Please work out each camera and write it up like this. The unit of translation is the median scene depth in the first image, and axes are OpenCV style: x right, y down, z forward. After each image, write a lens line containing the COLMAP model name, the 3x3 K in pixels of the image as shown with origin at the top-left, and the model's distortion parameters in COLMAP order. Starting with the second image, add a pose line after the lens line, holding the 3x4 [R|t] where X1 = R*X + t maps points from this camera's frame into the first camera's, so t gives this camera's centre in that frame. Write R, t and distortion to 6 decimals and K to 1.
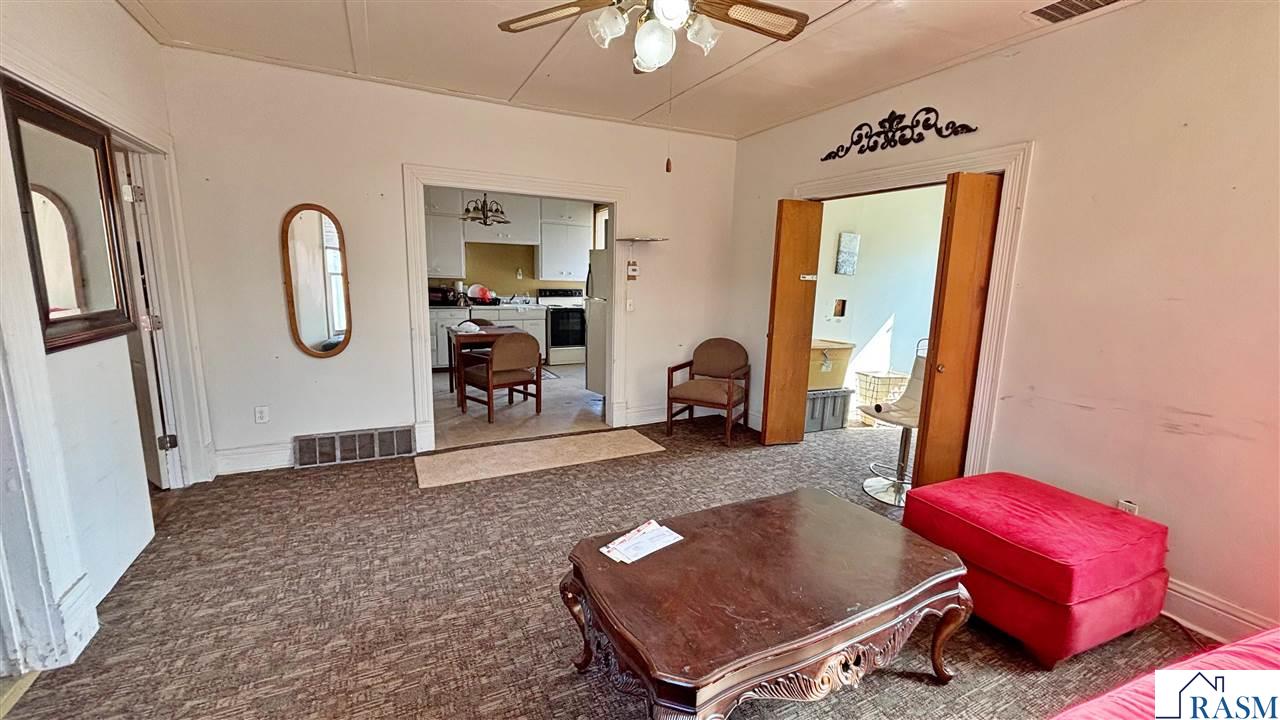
lens RADIAL K [[513.9, 0, 635.2], [0, 513.9, 358.9], [0, 0, 1]] dist [0.004235, 0.000307]
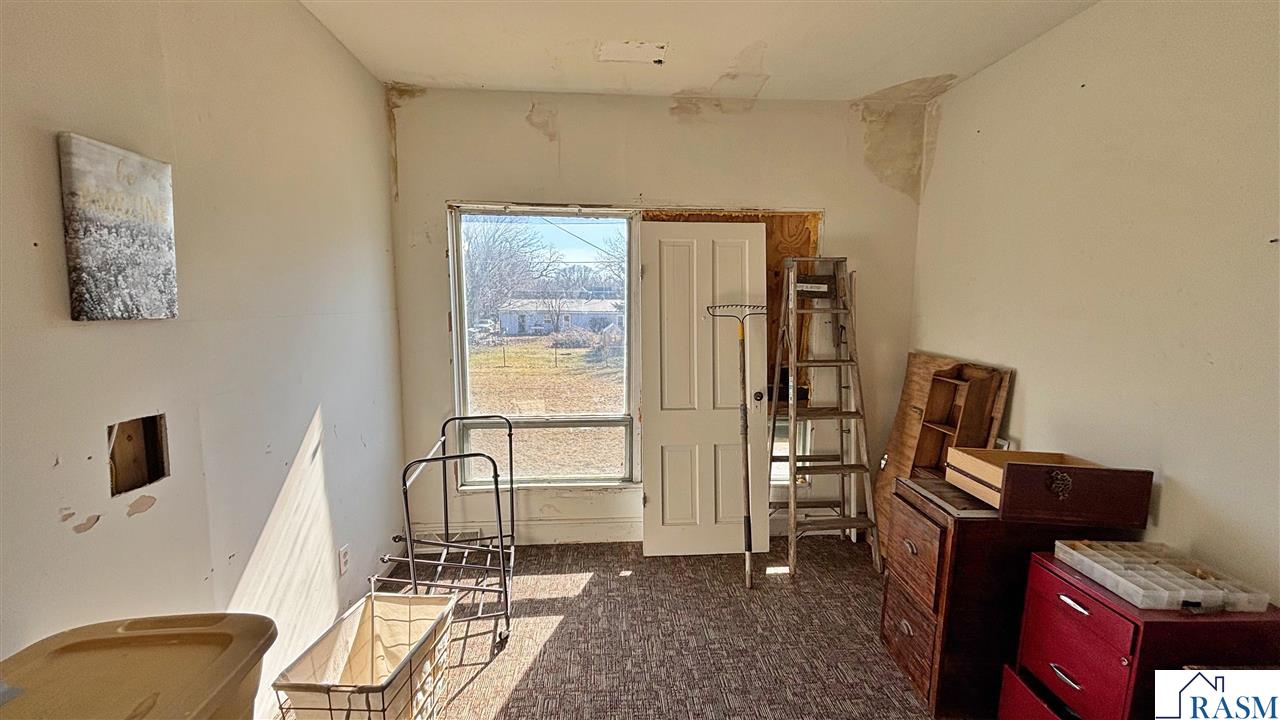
lens RADIAL K [[513.9, 0, 638.8], [0, 513.9, 353.4], [0, 0, 1]] dist [0.004235, 0.000307]
pose [[0.398024, -0.129478, 0.908192, 0.440352], [0.163111, 0.984204, 0.068830, -0.197860], [-0.902758, 0.120739, 0.412856, 1.078138]]
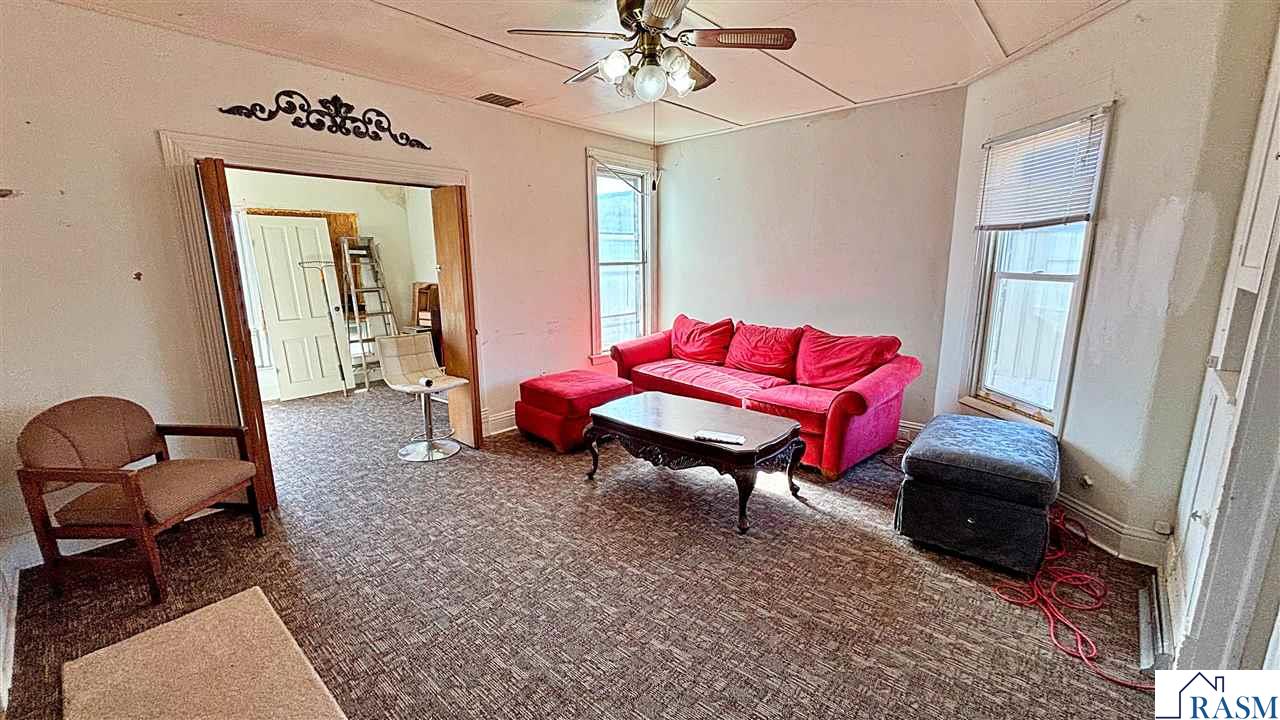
lens RADIAL K [[513.9, 0, 635.1], [0, 513.9, 362.9], [0, 0, 1]] dist [0.004235, 0.000307]
pose [[-0.357579, -0.214926, 0.908815, -0.697644], [0.157354, 0.945377, 0.285485, -0.194904], [-0.920531, 0.245089, -0.304228, 0.907673]]
